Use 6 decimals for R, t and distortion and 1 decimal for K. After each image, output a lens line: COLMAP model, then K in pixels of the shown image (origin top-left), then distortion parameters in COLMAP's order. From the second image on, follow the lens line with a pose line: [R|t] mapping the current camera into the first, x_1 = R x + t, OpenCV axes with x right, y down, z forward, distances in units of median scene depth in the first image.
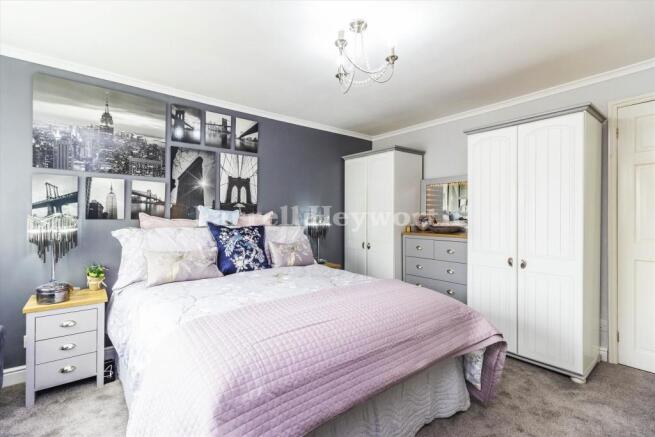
lens RADIAL K [[299.8, 0, 327.4], [0, 299.8, 217.1], [0, 0, 1]] dist [0.005510, 0.000222]
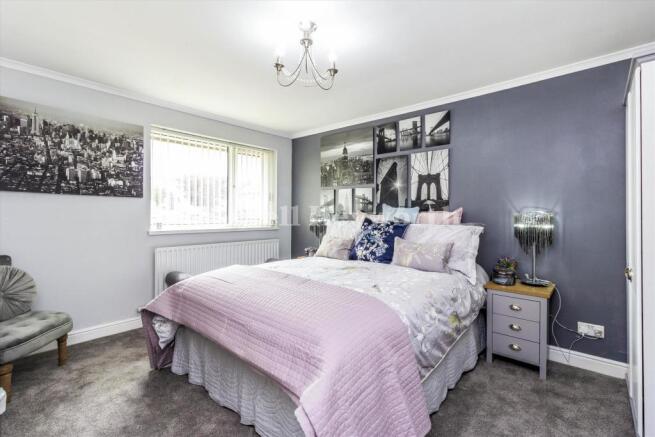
lens RADIAL K [[299.8, 0, 327.4], [0, 299.8, 213.5], [0, 0, 1]] dist [0.005510, 0.000222]
pose [[0.158606, 0.004095, -0.987333, 0.673799], [-0.006879, 0.999972, 0.003042, -0.002428], [0.987318, 0.006309, 0.158630, 0.542841]]
